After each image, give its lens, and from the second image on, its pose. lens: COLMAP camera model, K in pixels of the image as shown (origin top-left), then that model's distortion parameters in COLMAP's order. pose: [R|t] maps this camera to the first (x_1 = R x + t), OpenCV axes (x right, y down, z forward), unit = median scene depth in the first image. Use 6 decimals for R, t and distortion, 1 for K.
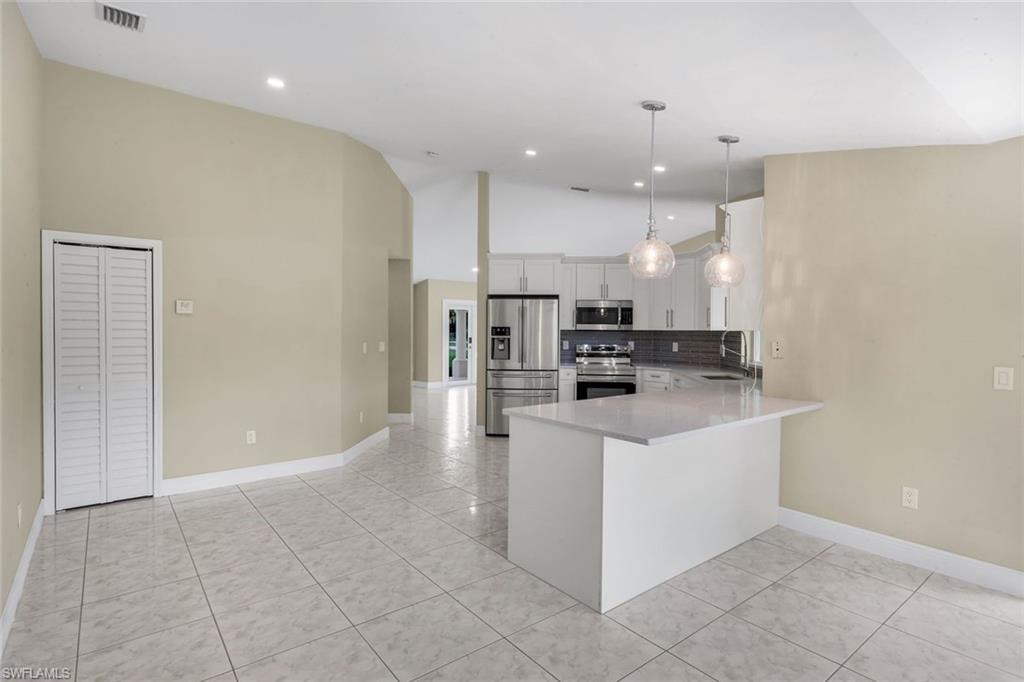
lens RADIAL K [[507.1, 0, 512.4], [0, 507.1, 335.2], [0, 0, 1]] dist [-0.000042, 0.000916]
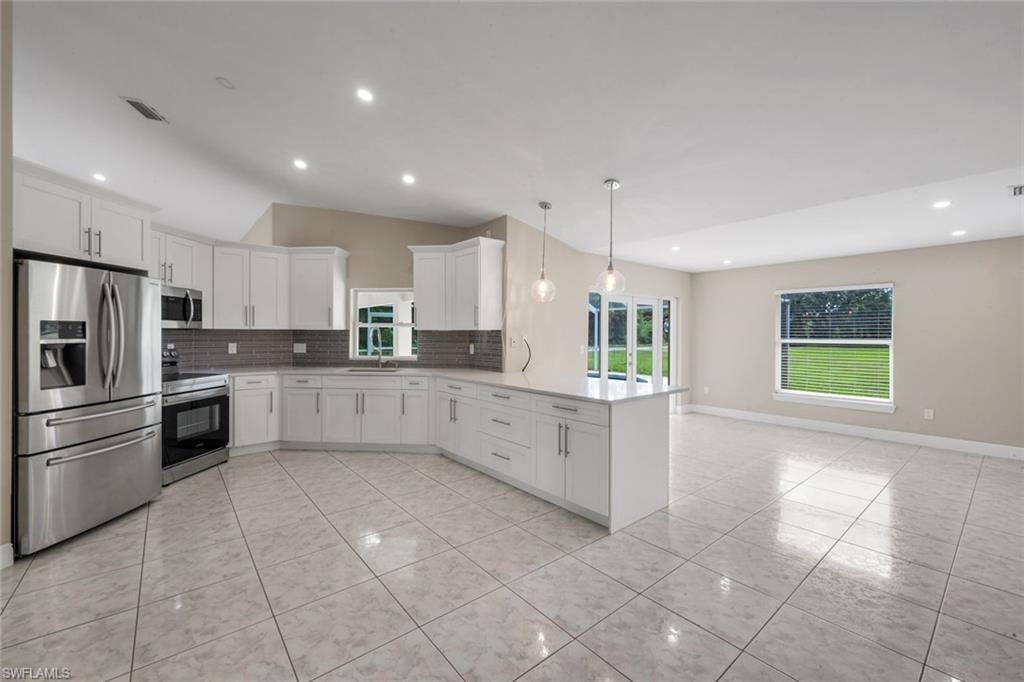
lens RADIAL K [[413.2, 0, 511.7], [0, 413.2, 336.1], [0, 0, 1]] dist [-0.001213, 0.000426]
pose [[-0.028256, -0.012370, 0.999524, -0.419702], [0.004472, 0.999912, 0.012501, -0.004515], [-0.999591, 0.004823, -0.028198, 0.562094]]
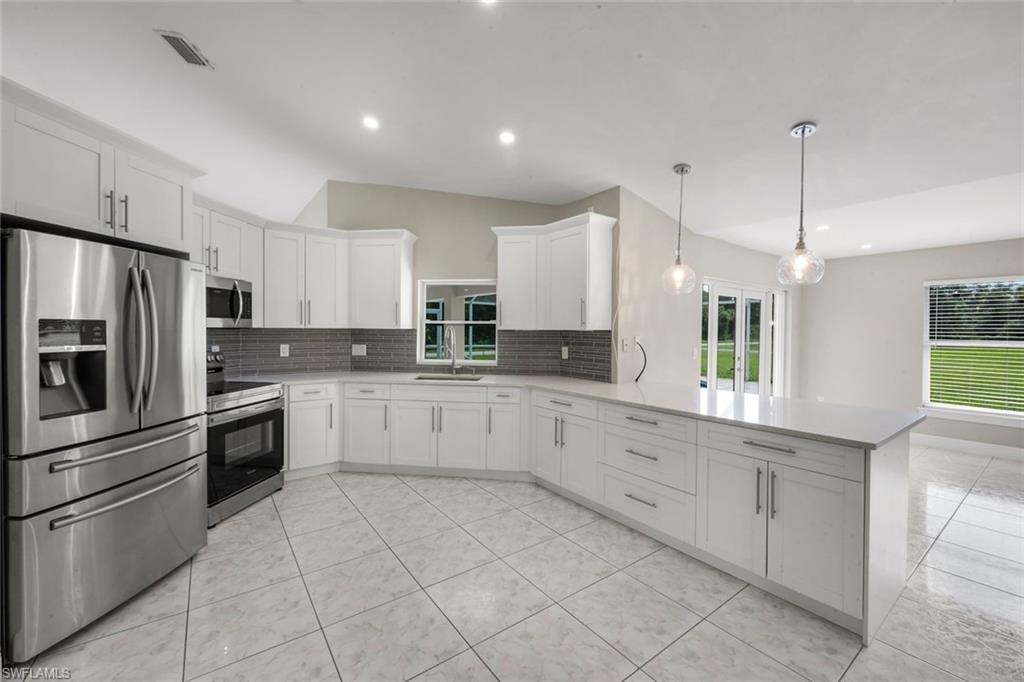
lens RADIAL K [[413.2, 0, 511.7], [0, 413.2, 336.1], [0, 0, 1]] dist [-0.001213, 0.000426]
pose [[0.032169, -0.021018, 0.999261, -0.281940], [0.002121, 0.999778, 0.020961, -0.009925], [-0.999480, 0.001445, 0.032206, 0.676211]]
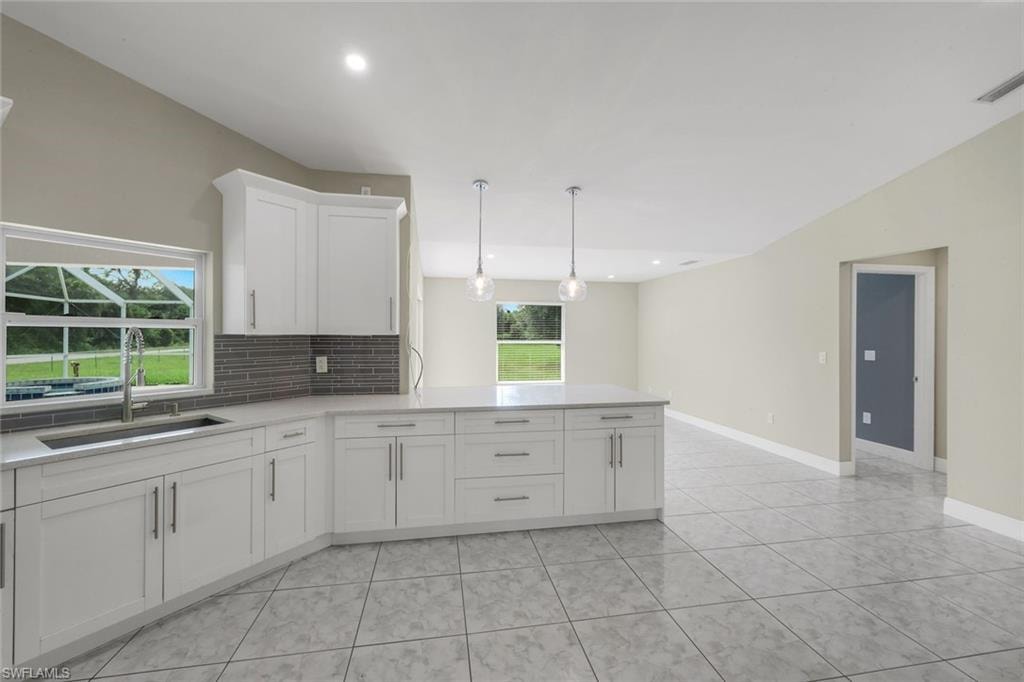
lens RADIAL K [[413.2, 0, 511.7], [0, 413.2, 336.1], [0, 0, 1]] dist [-0.001213, 0.000426]
pose [[-0.881704, -0.009945, 0.471699, -0.071601], [-0.004439, 0.999908, 0.012784, -0.011340], [-0.471783, 0.009178, -0.881667, 0.936862]]
